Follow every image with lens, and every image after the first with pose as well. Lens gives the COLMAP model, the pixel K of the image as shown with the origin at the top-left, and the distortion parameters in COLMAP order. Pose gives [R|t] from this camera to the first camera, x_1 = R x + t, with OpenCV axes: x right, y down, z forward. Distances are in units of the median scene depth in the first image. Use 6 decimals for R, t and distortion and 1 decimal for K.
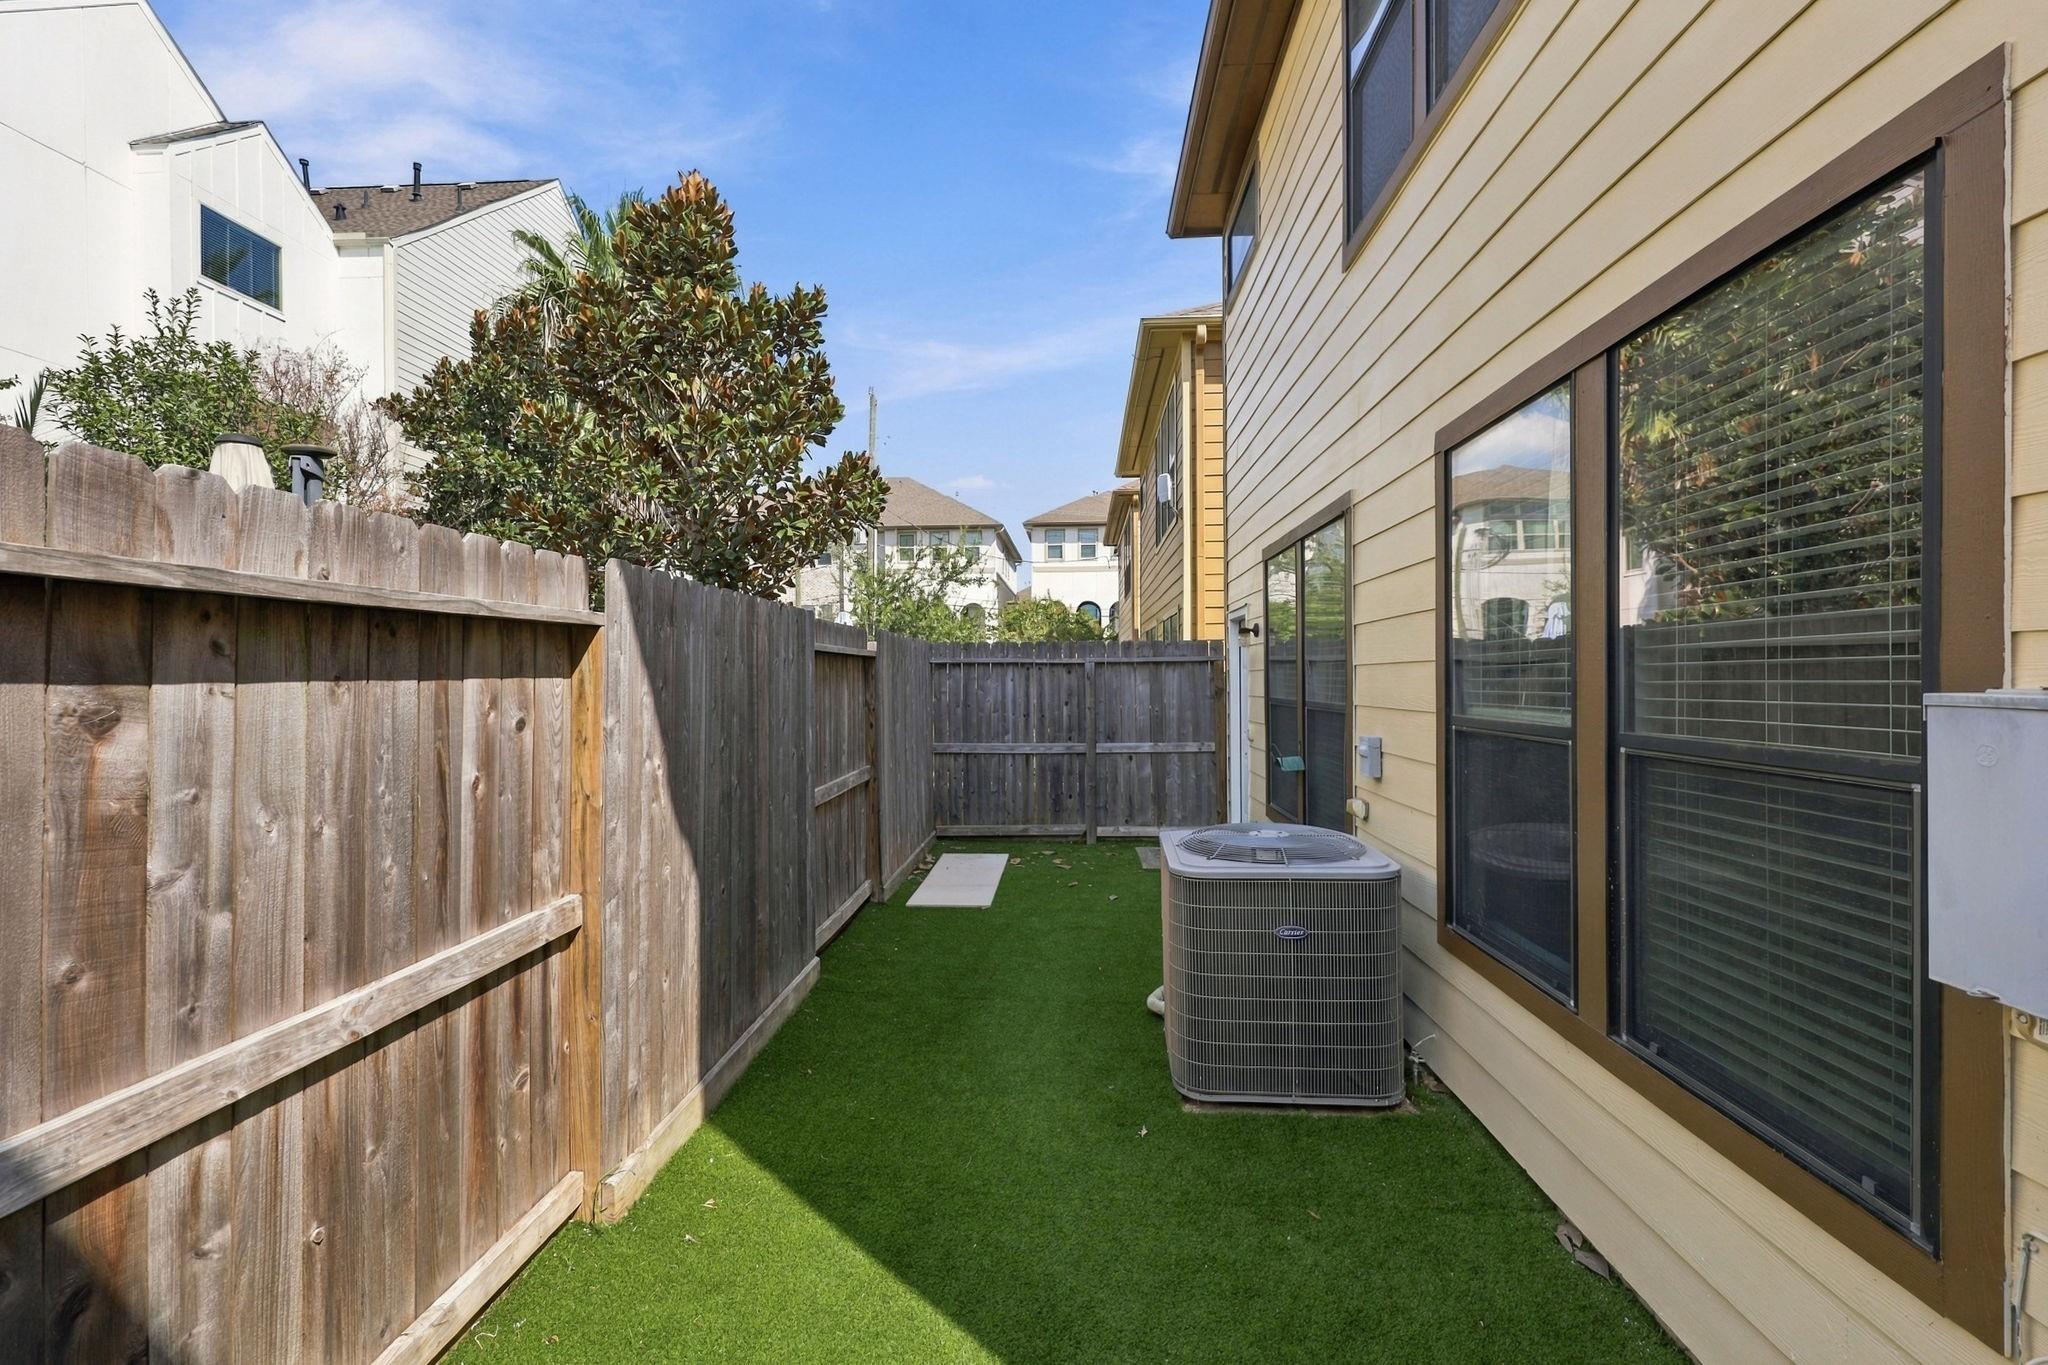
lens RADIAL K [[877.1, 0, 1022.3], [0, 877.1, 683.3], [0, 0, 1]] dist [0.000227, 0.000041]
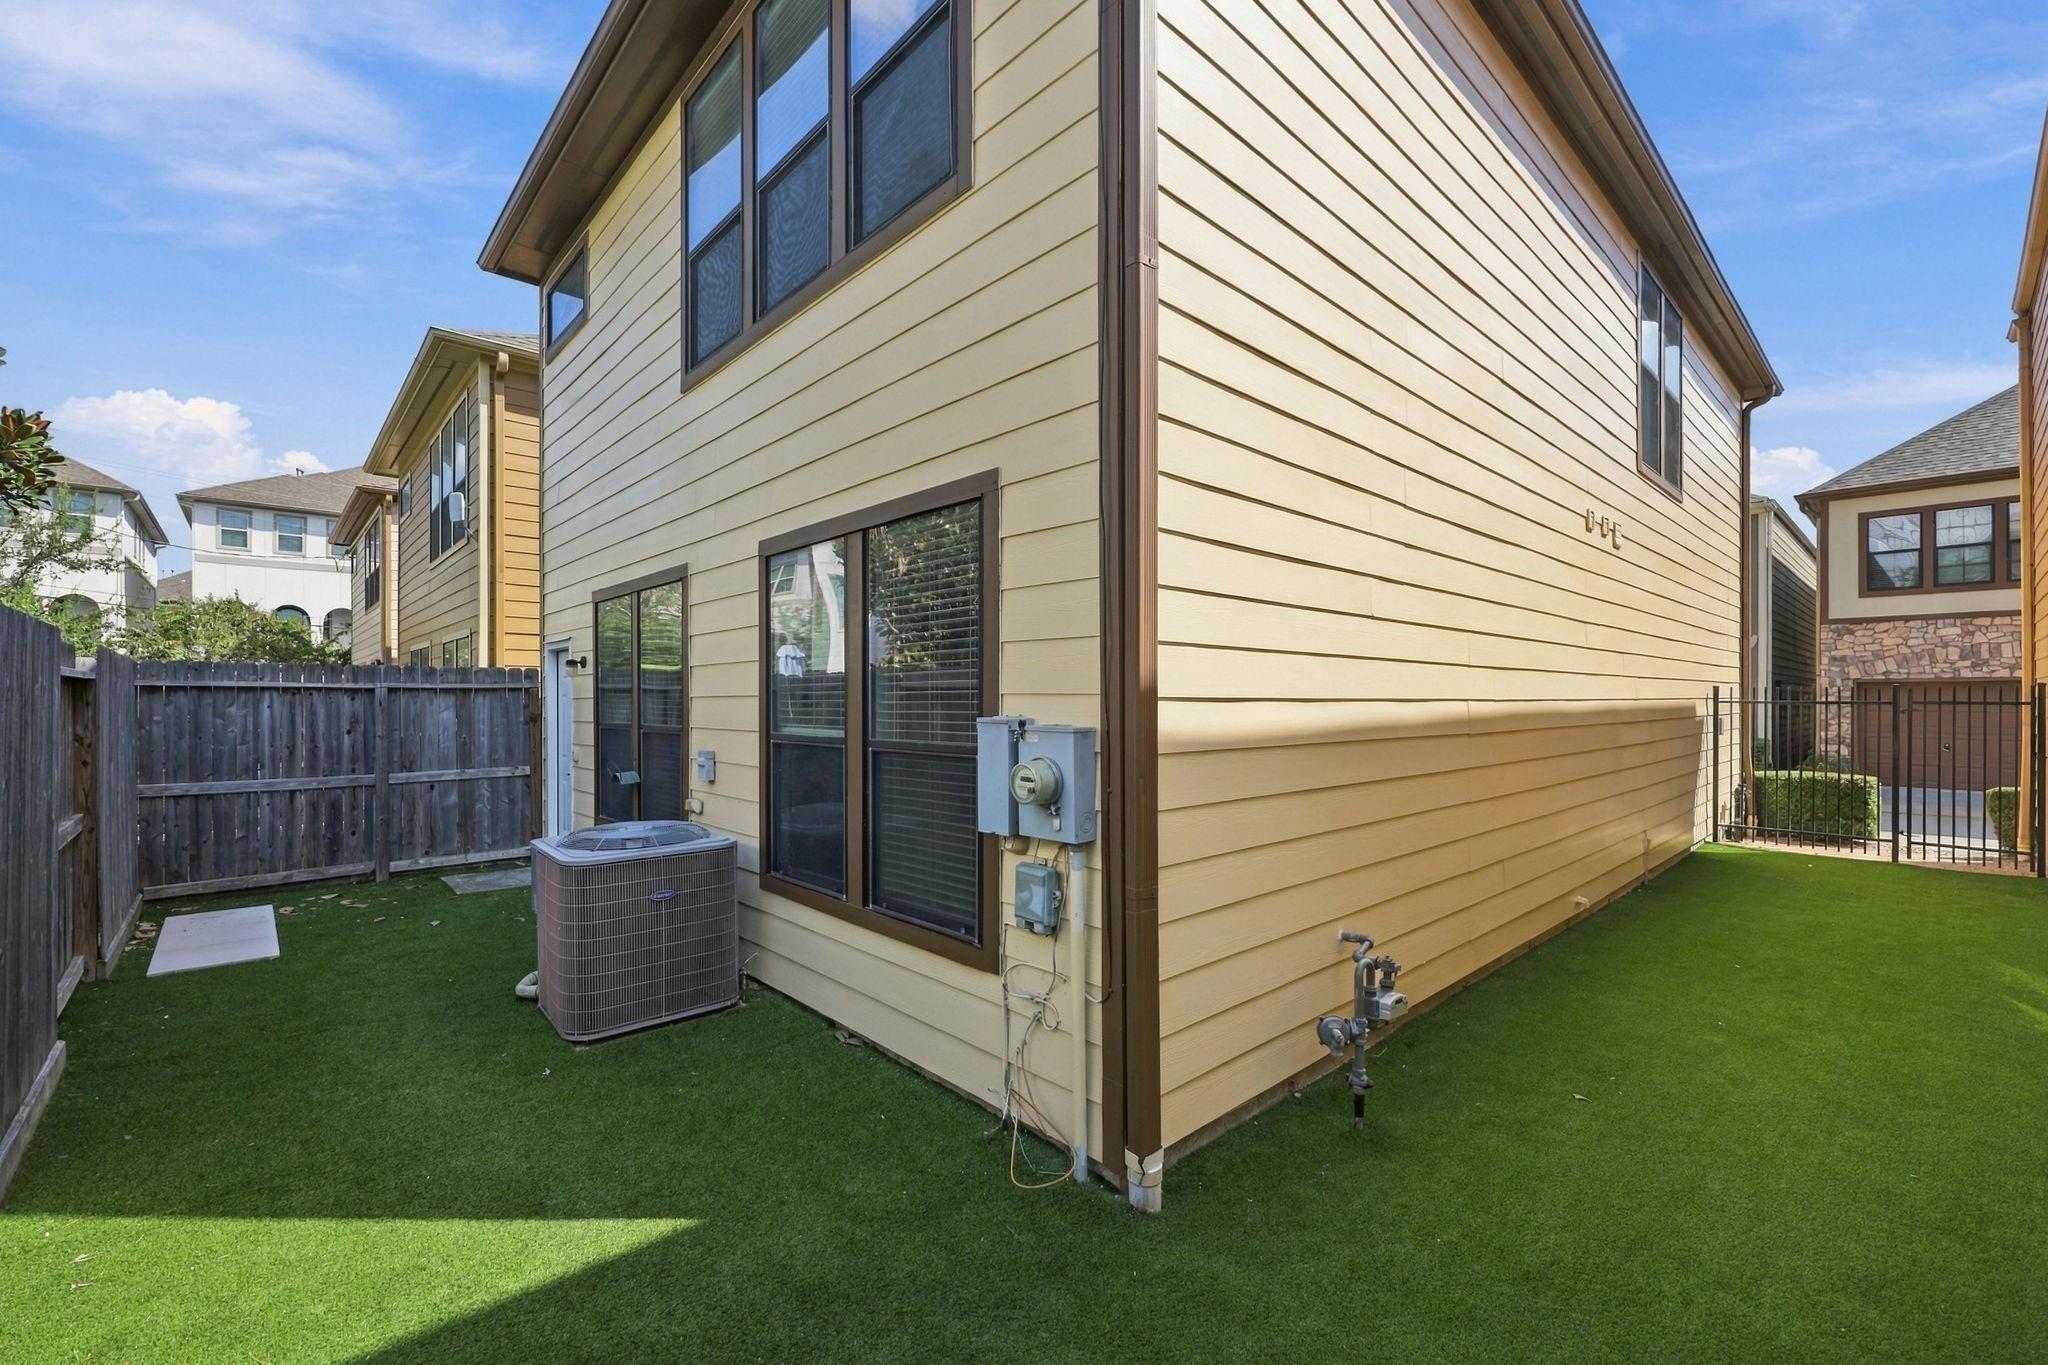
lens RADIAL K [[842.0, 0, 1021.3], [0, 842.0, 702.3], [0, 0, 1]] dist [-0.001300, 0.000283]
pose [[0.694203, 0.002987, 0.719773, -0.127174], [0.000811, 0.999988, -0.004932, -0.004319], [-0.719779, 0.004007, 0.694192, -0.157582]]
